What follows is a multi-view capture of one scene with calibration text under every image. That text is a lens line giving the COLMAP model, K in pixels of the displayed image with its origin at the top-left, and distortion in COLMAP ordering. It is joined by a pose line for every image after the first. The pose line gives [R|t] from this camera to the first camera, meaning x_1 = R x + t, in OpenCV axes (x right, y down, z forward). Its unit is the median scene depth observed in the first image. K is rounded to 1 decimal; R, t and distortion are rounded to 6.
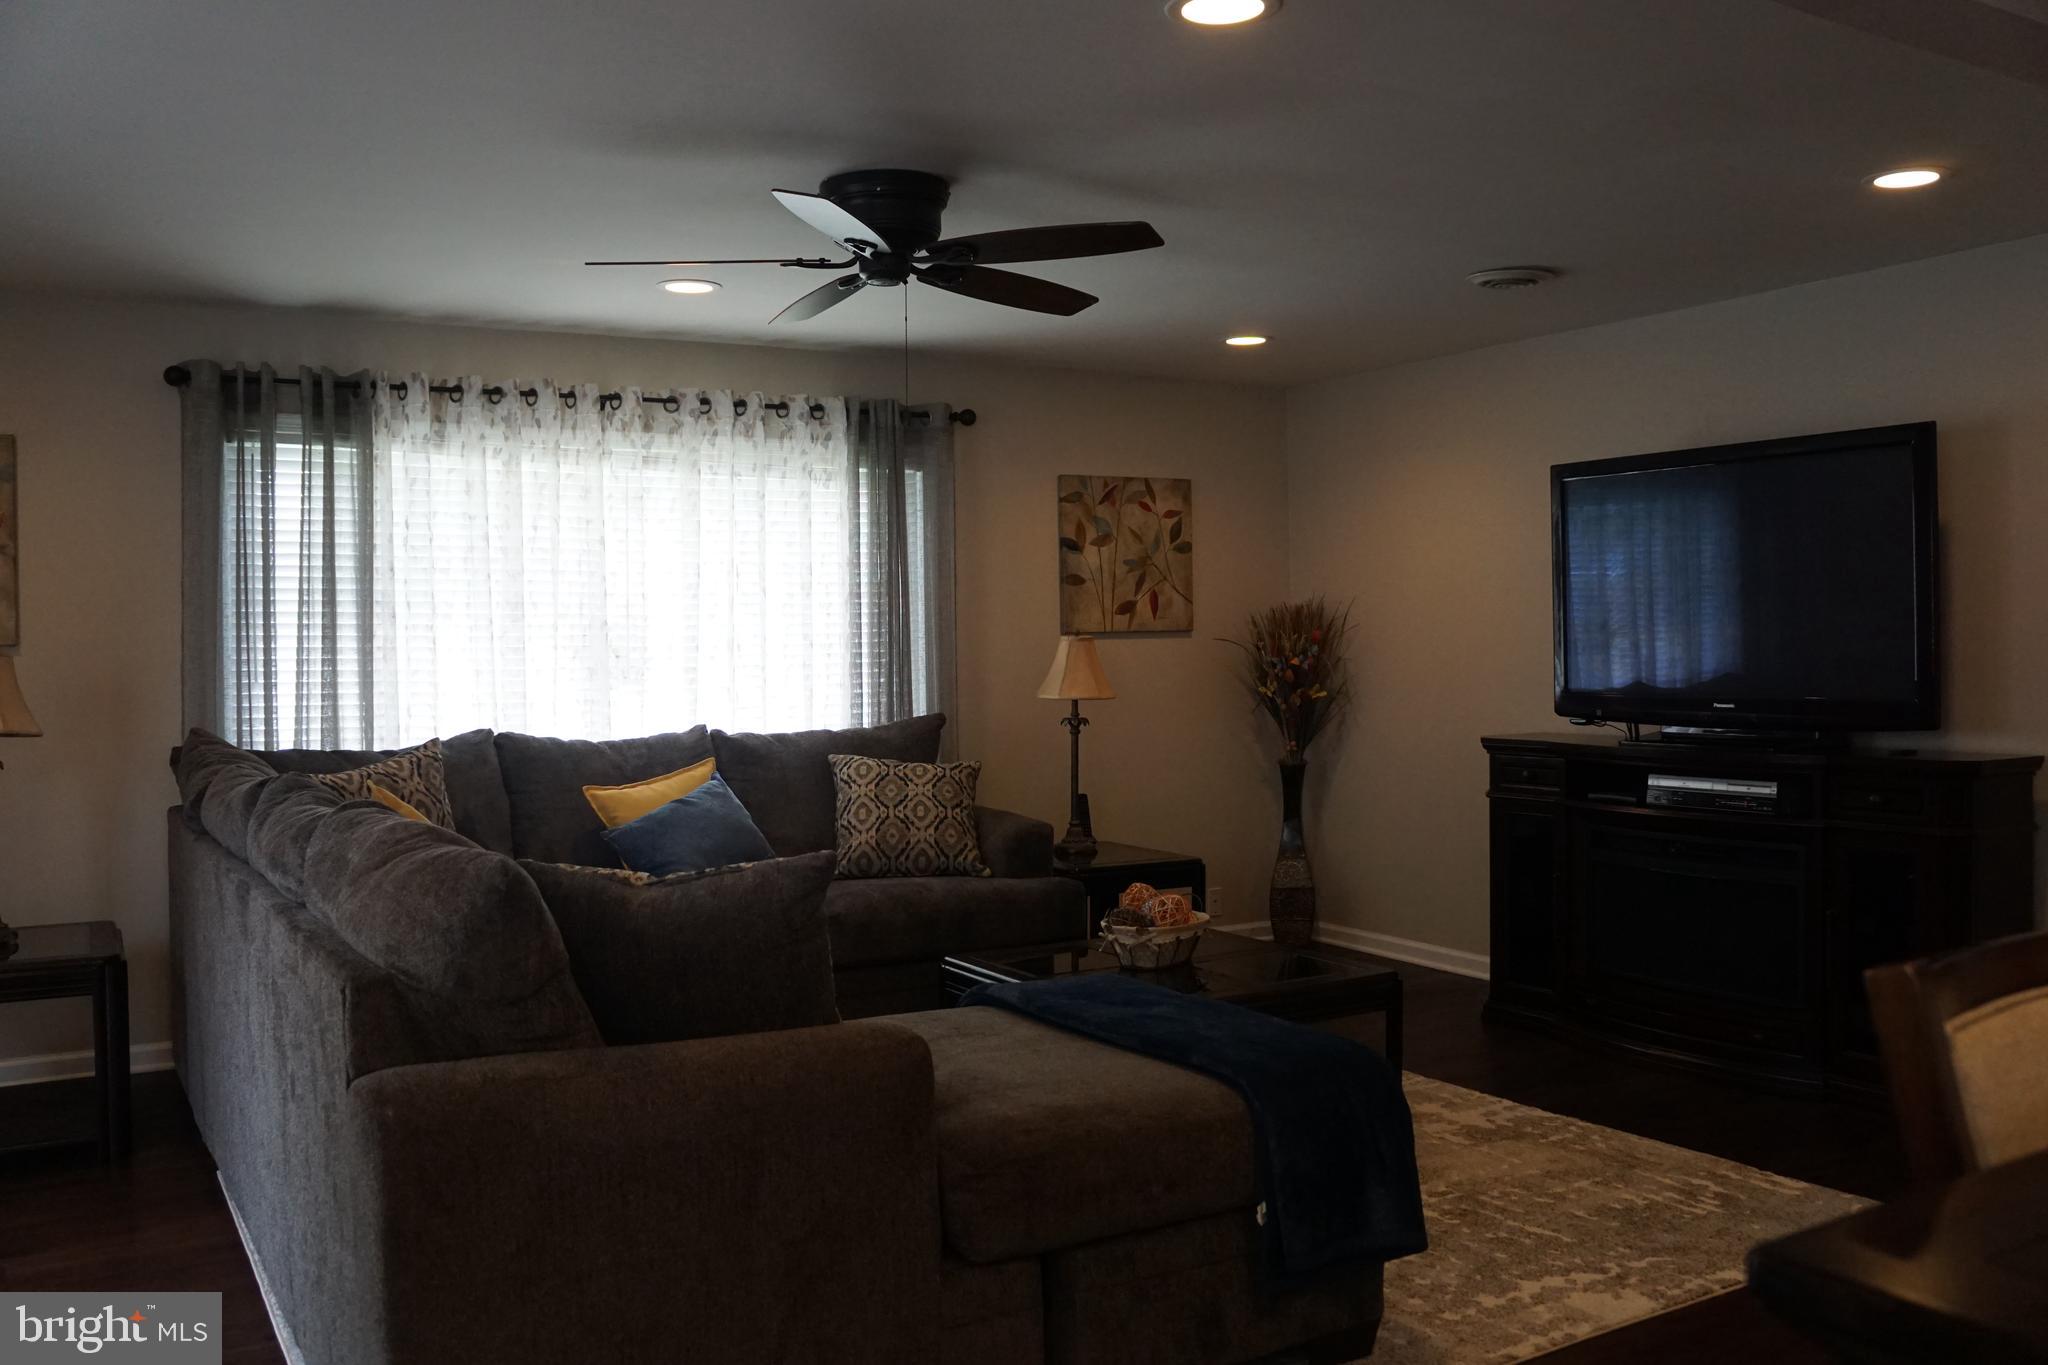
lens RADIAL K [[1708.1, 0, 1027.3], [0, 1708.1, 665.2], [0, 0, 1]] dist [-0.161749, 0.142815]
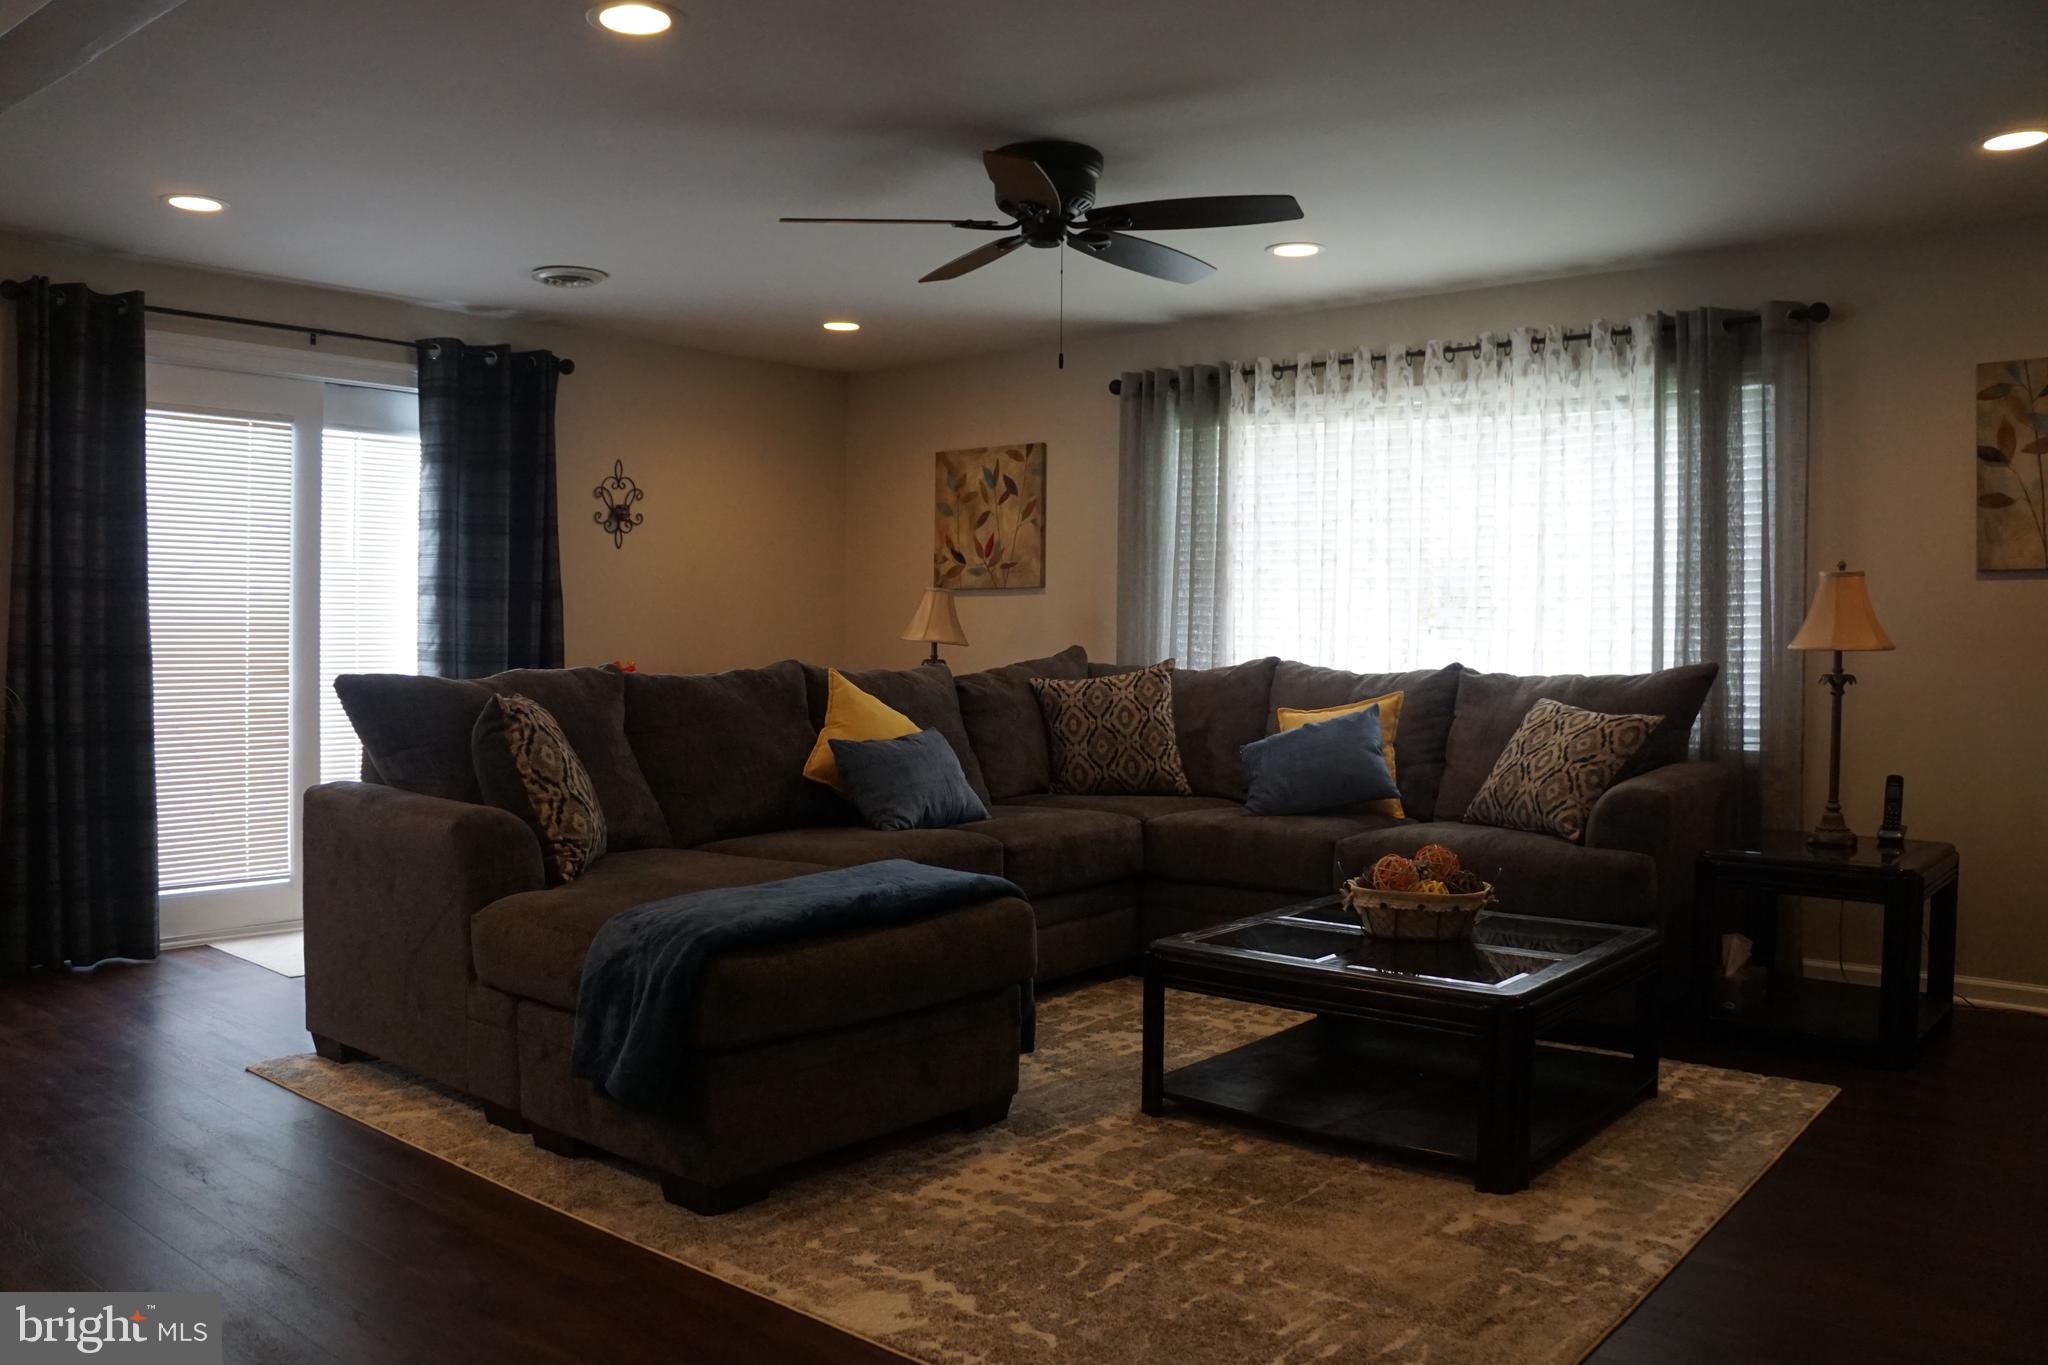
lens RADIAL K [[1602.6, 0, 1033.3], [0, 1602.6, 667.5], [0, 0, 1]] dist [-0.188773, 0.131309]
pose [[0.337422, 0.037839, -0.940593, 0.652038], [-0.016116, 0.999278, 0.034419, 0.010290], [0.941216, 0.003545, 0.337788, 0.457776]]
